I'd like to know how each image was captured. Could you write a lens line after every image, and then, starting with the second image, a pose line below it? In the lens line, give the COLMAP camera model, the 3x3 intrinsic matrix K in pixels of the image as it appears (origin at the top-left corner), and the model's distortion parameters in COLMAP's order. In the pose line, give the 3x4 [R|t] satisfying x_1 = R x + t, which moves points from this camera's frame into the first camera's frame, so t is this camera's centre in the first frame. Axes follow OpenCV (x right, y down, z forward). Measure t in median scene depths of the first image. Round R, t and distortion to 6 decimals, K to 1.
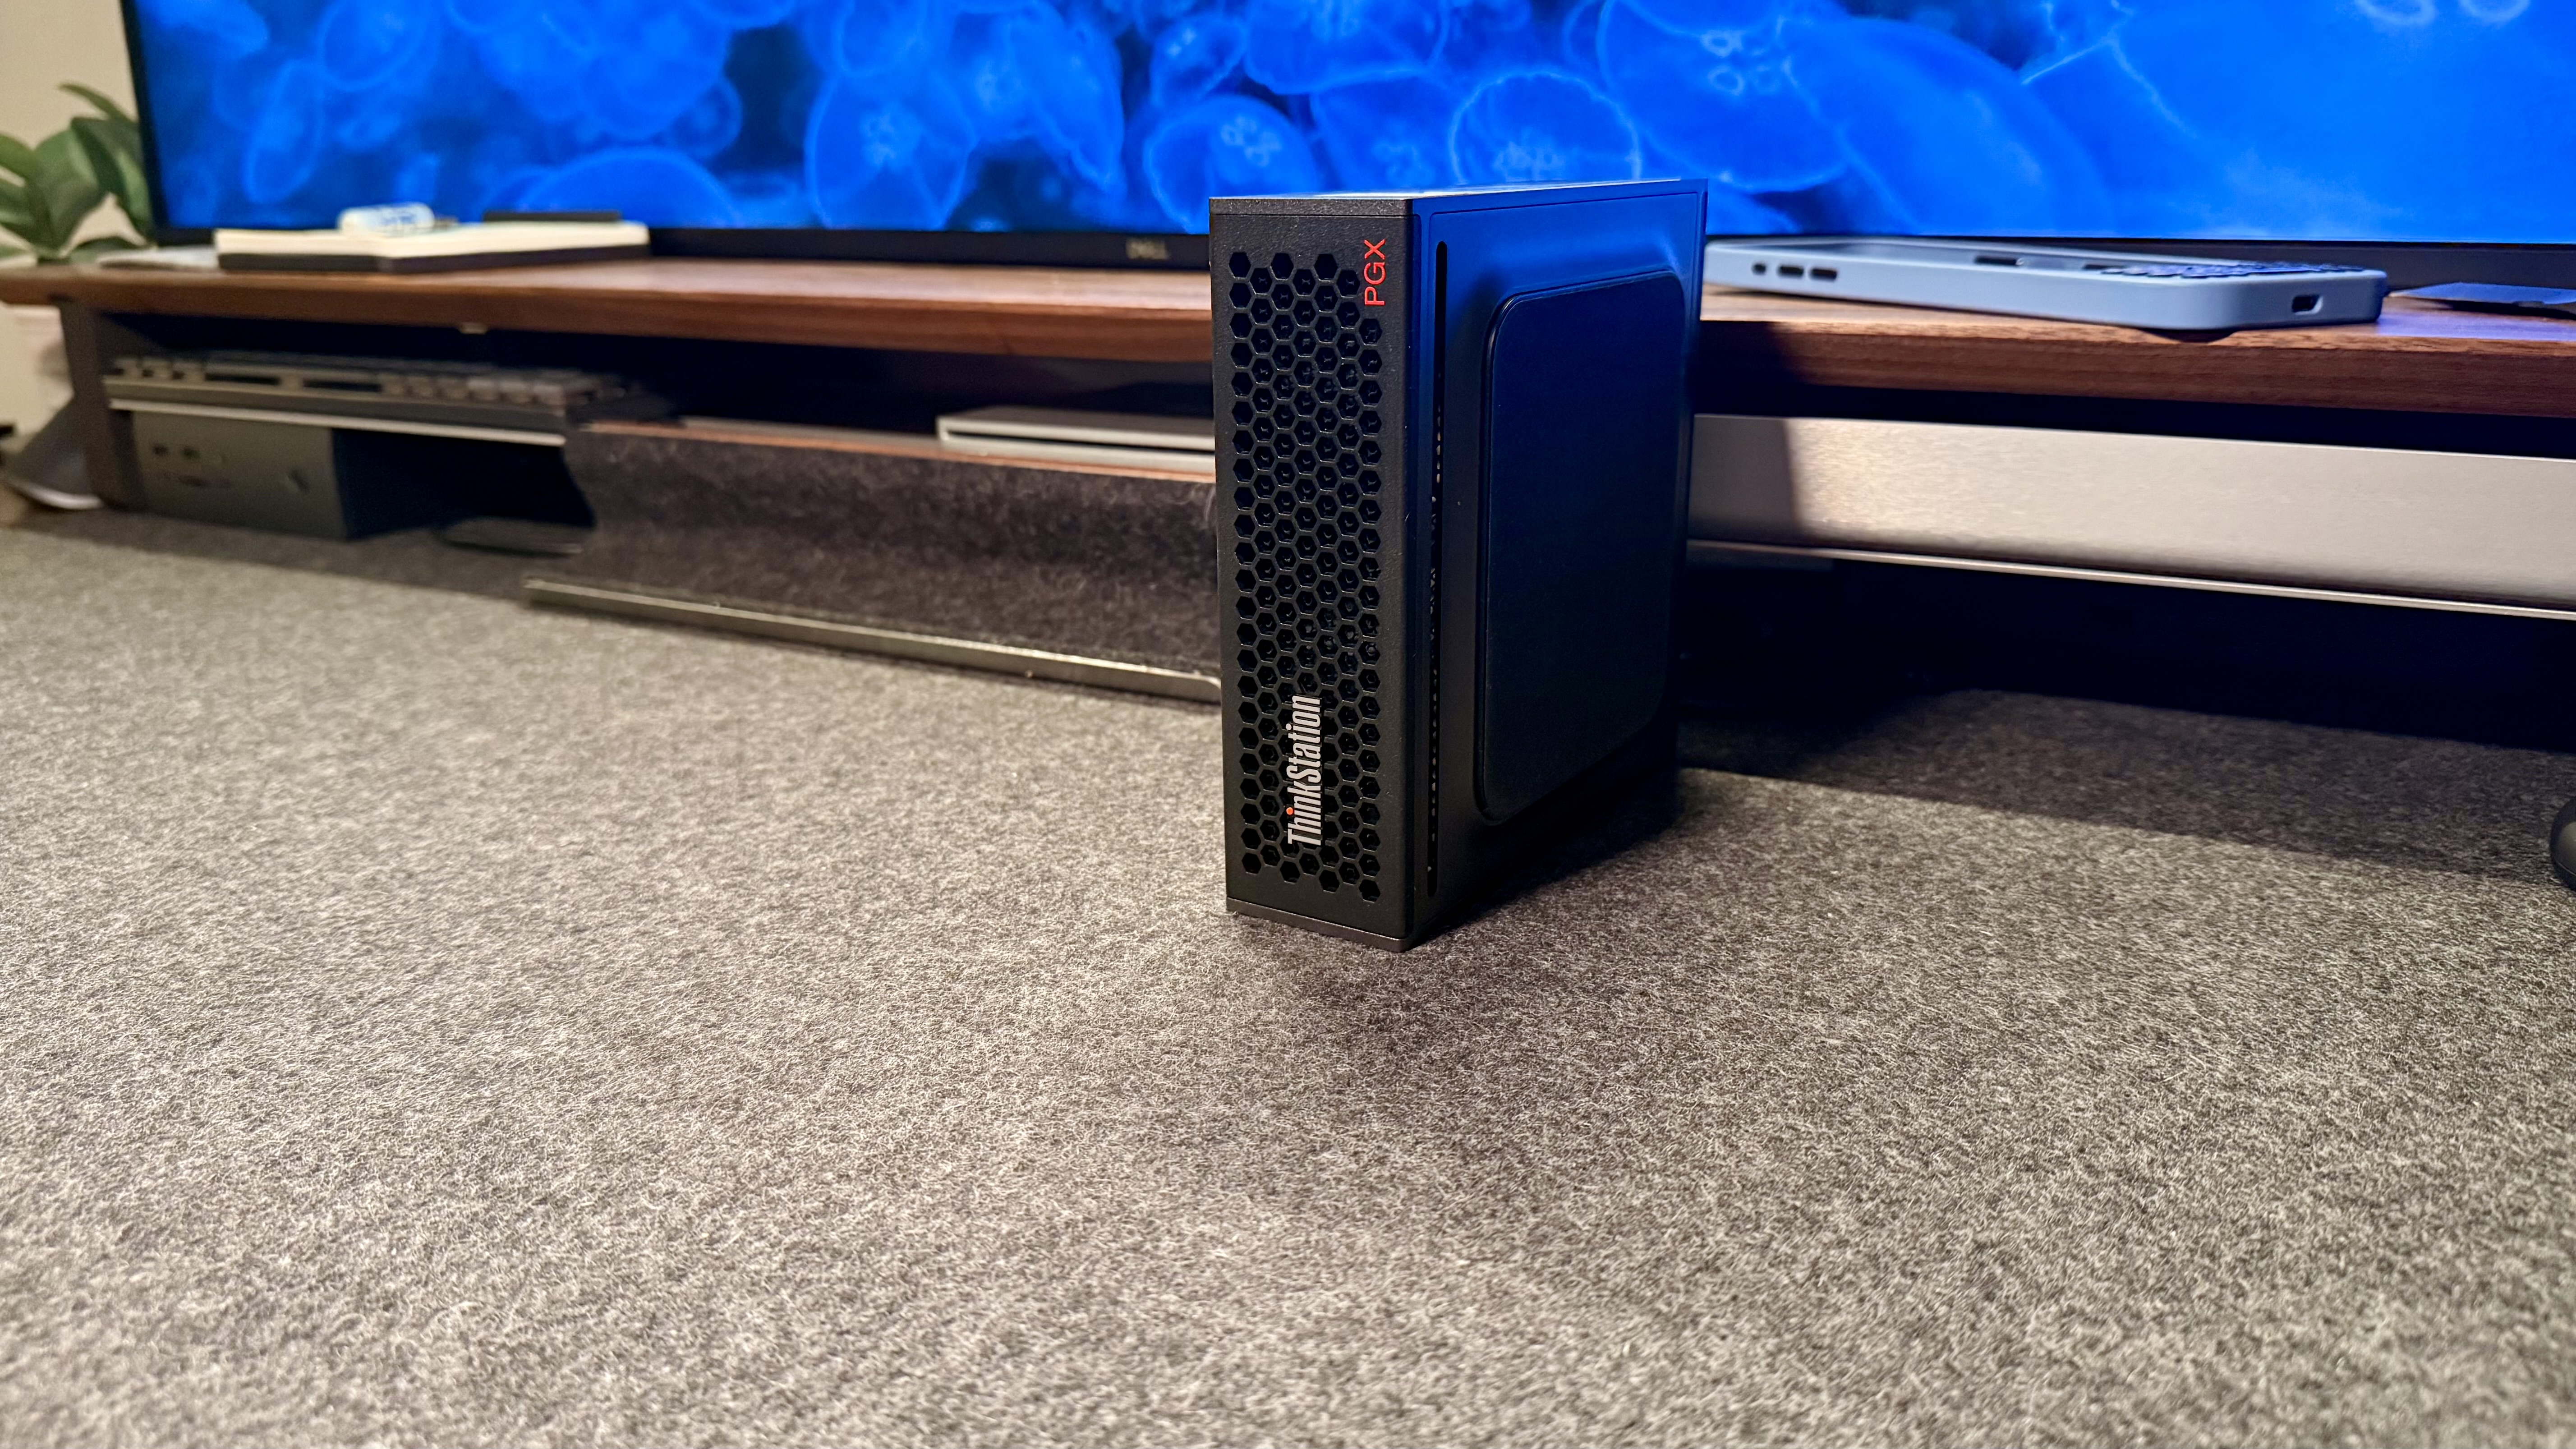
lens RADIAL K [[1889.0, 0, 1301.7], [0, 1889.0, 747.0], [0, 0, 1]] dist [0.015208, -0.055765]
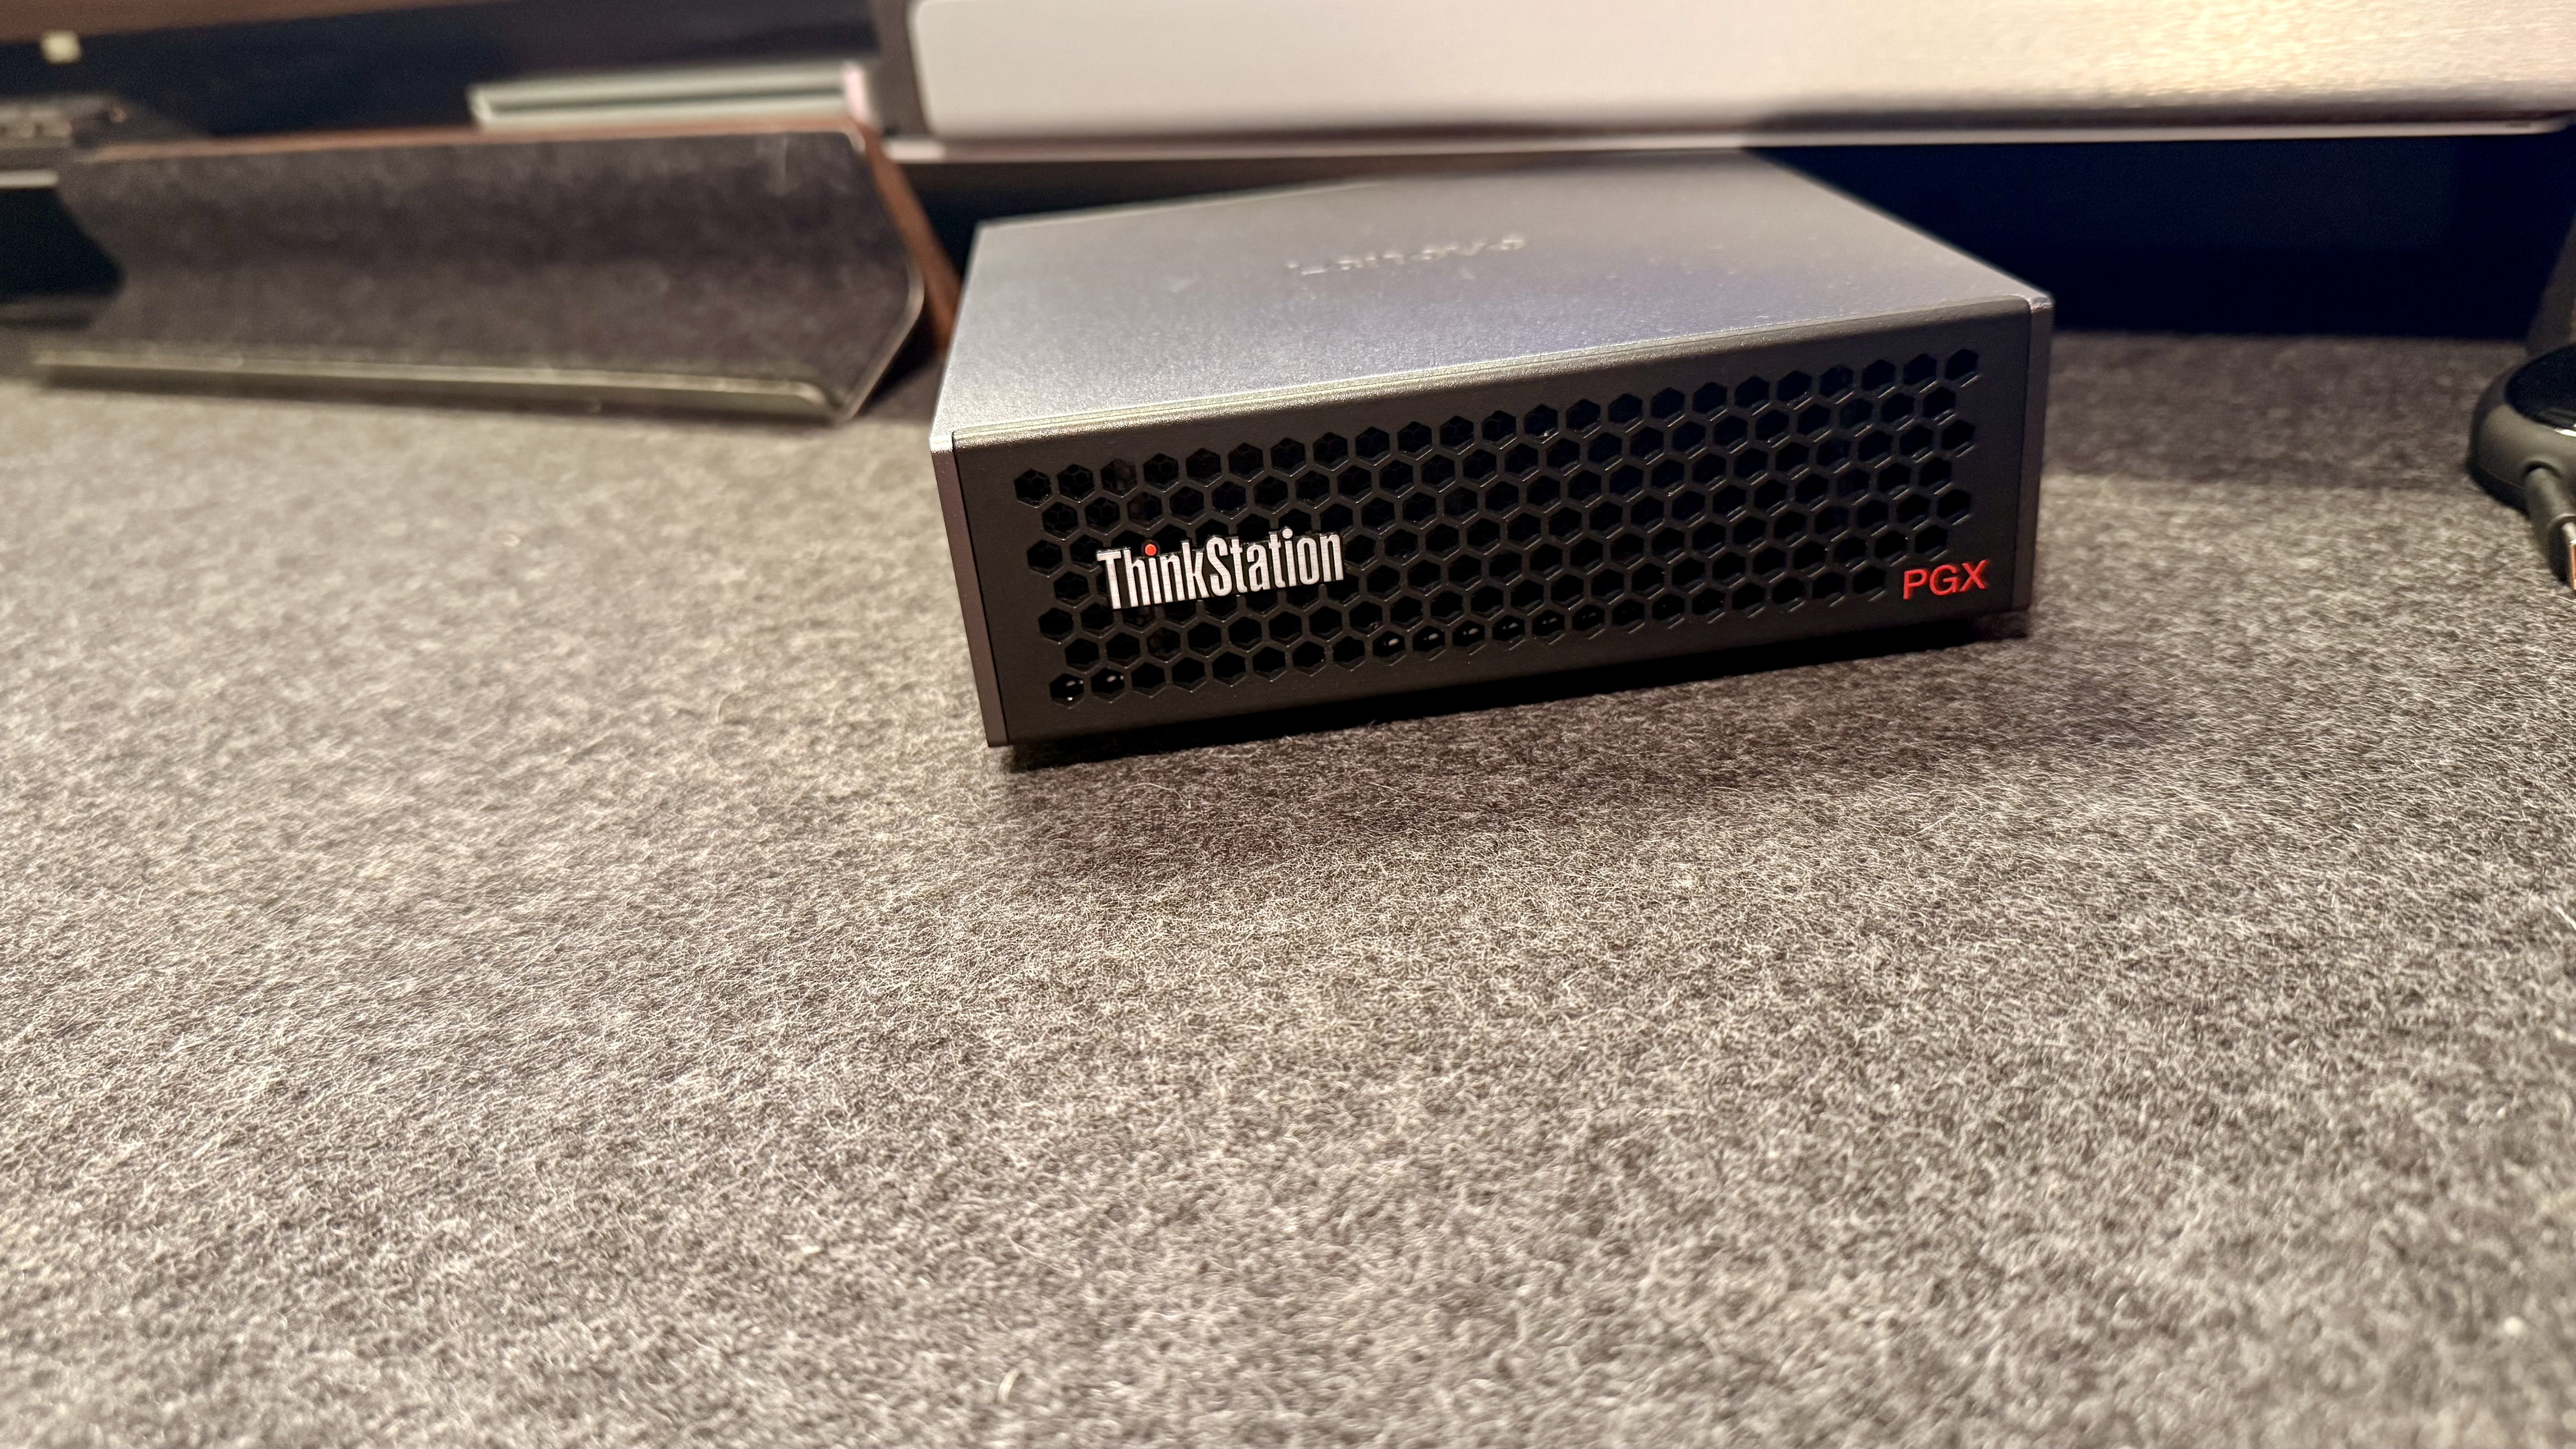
lens RADIAL K [[1889.0, 0, 1327.9], [0, 1889.0, 756.7], [0, 0, 1]] dist [0.015208, -0.055765]
pose [[0.994710, -0.100423, 0.021612, 0.200537], [0.095826, 0.982949, 0.156938, 0.015876], [-0.037004, -0.154036, 0.987372, 0.283260]]
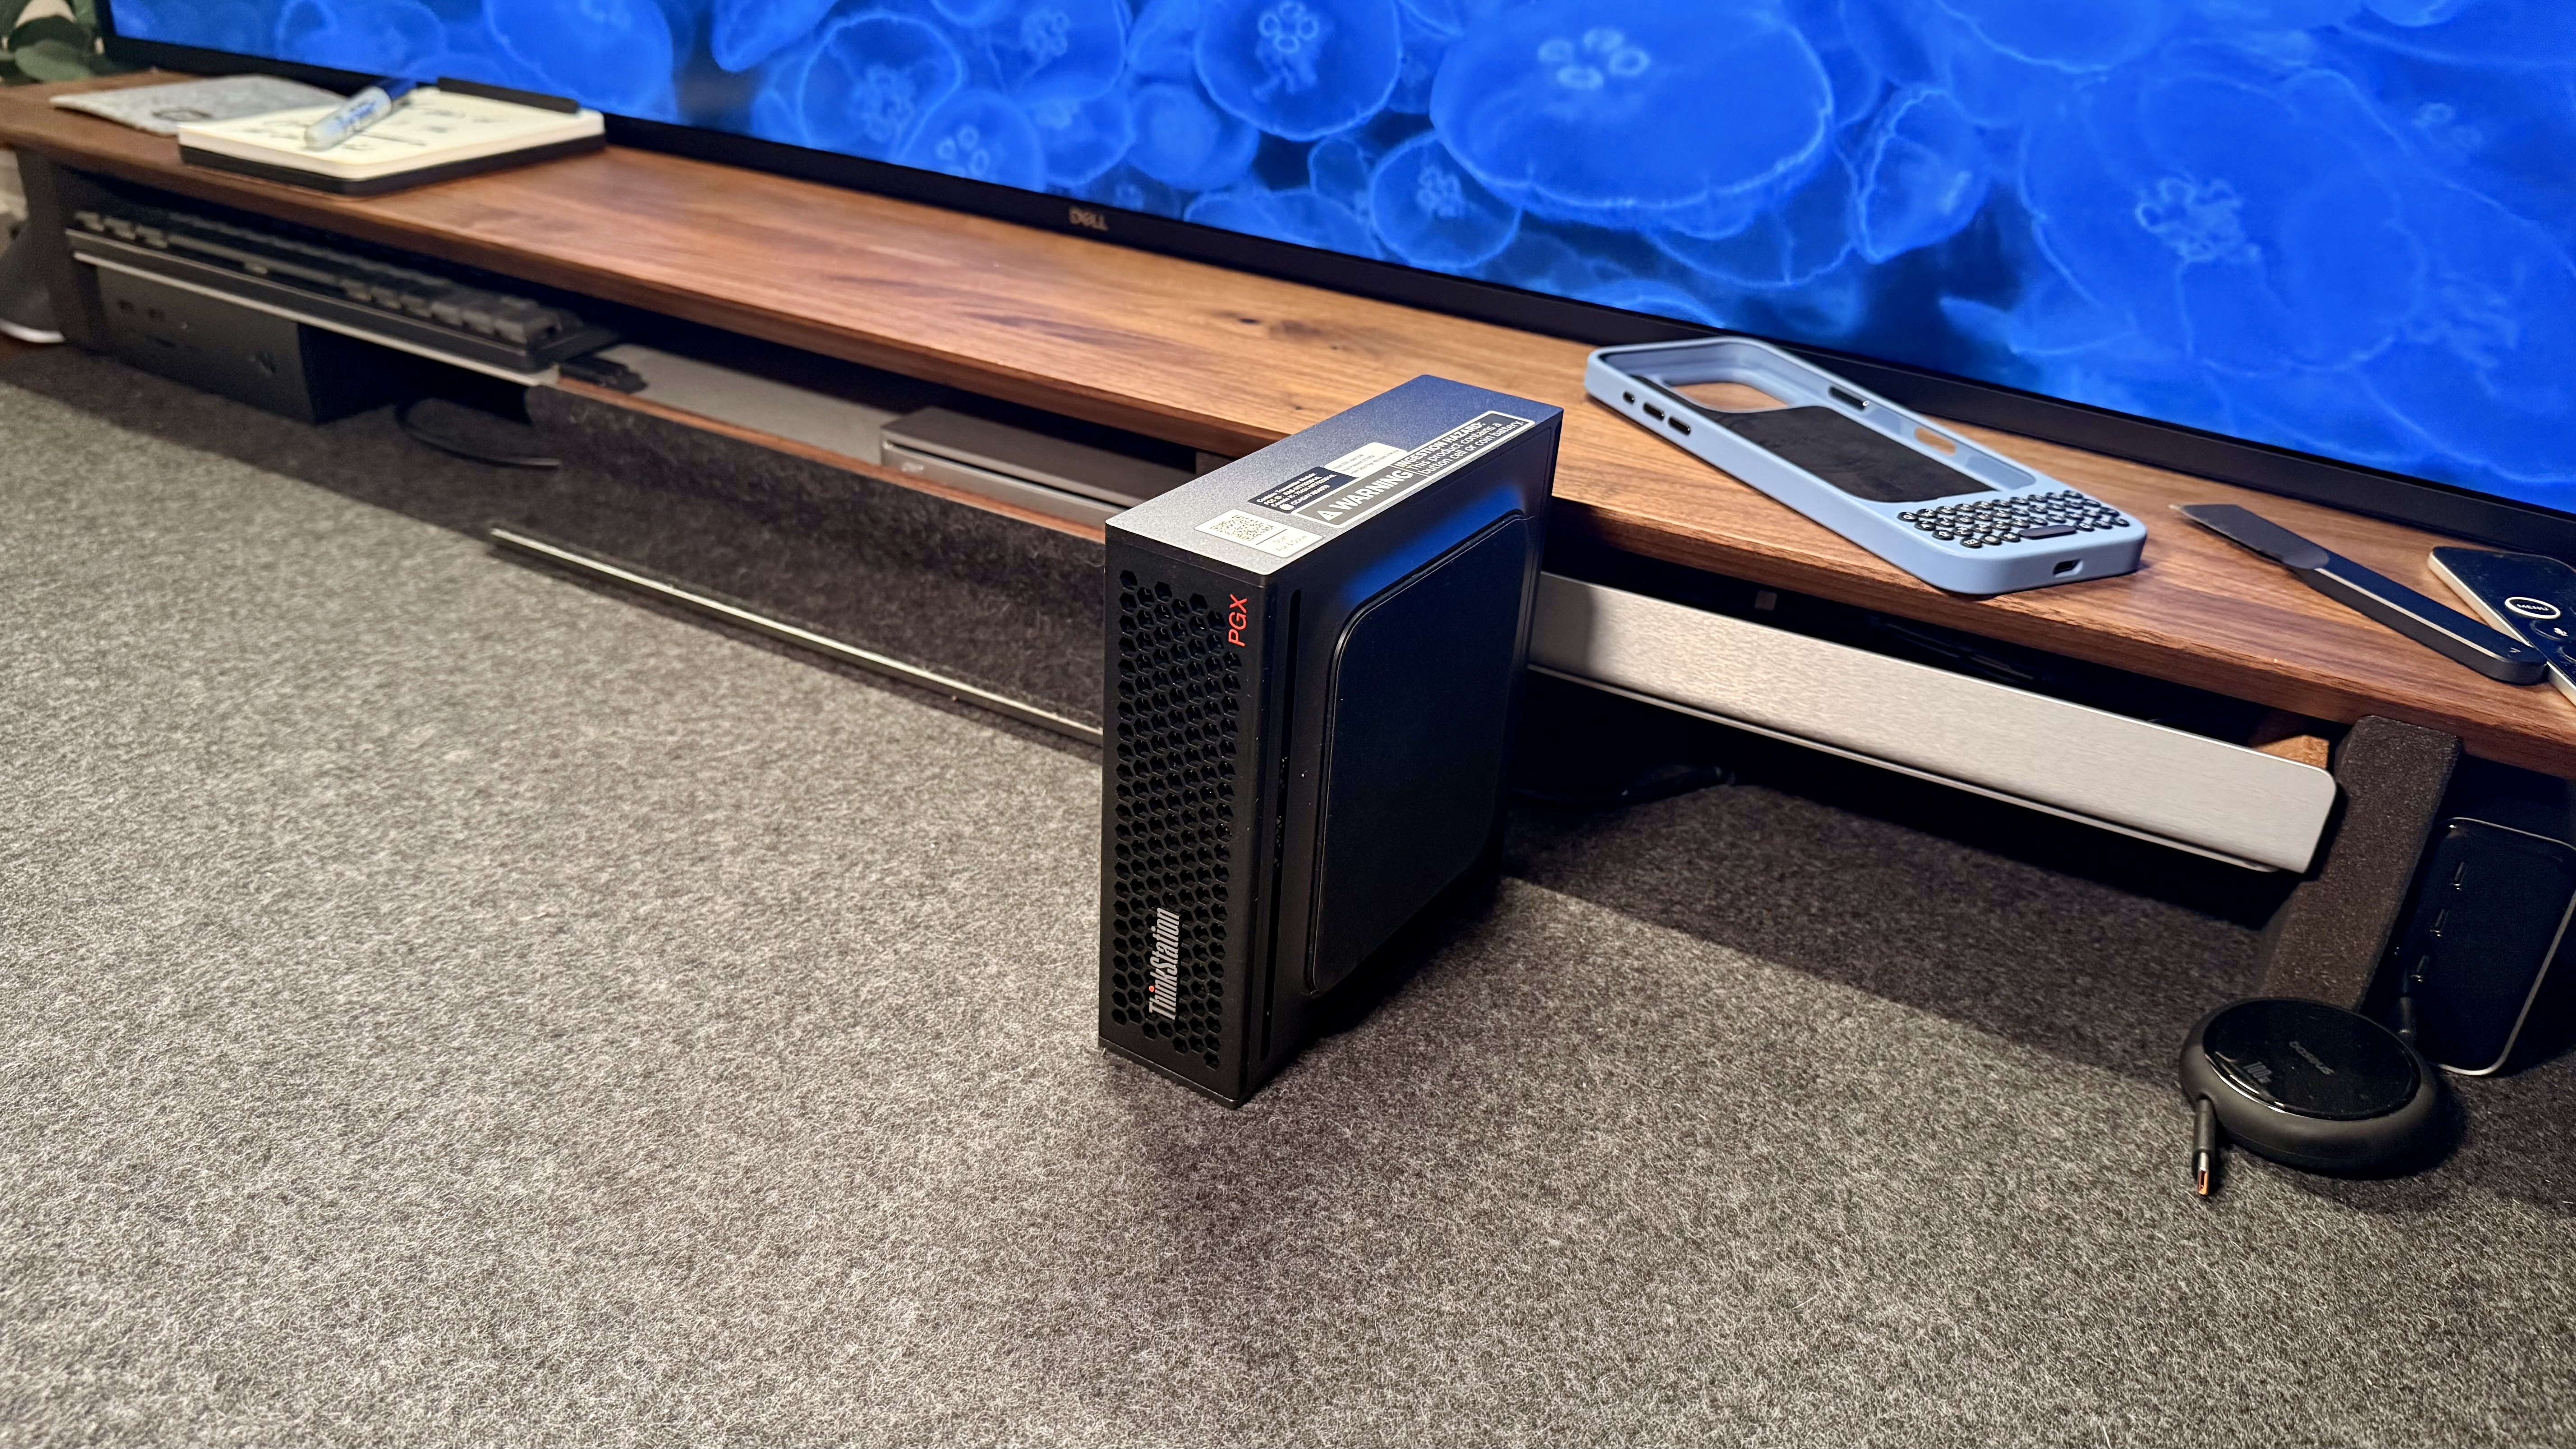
lens RADIAL K [[1889.0, 0, 1317.1], [0, 1889.0, 750.4], [0, 0, 1]] dist [0.015208, -0.055765]
pose [[0.996891, 0.067454, 0.040727, 0.042726], [-0.074147, 0.977961, 0.195176, -0.381242], [-0.026664, -0.197589, 0.979922, -0.172119]]
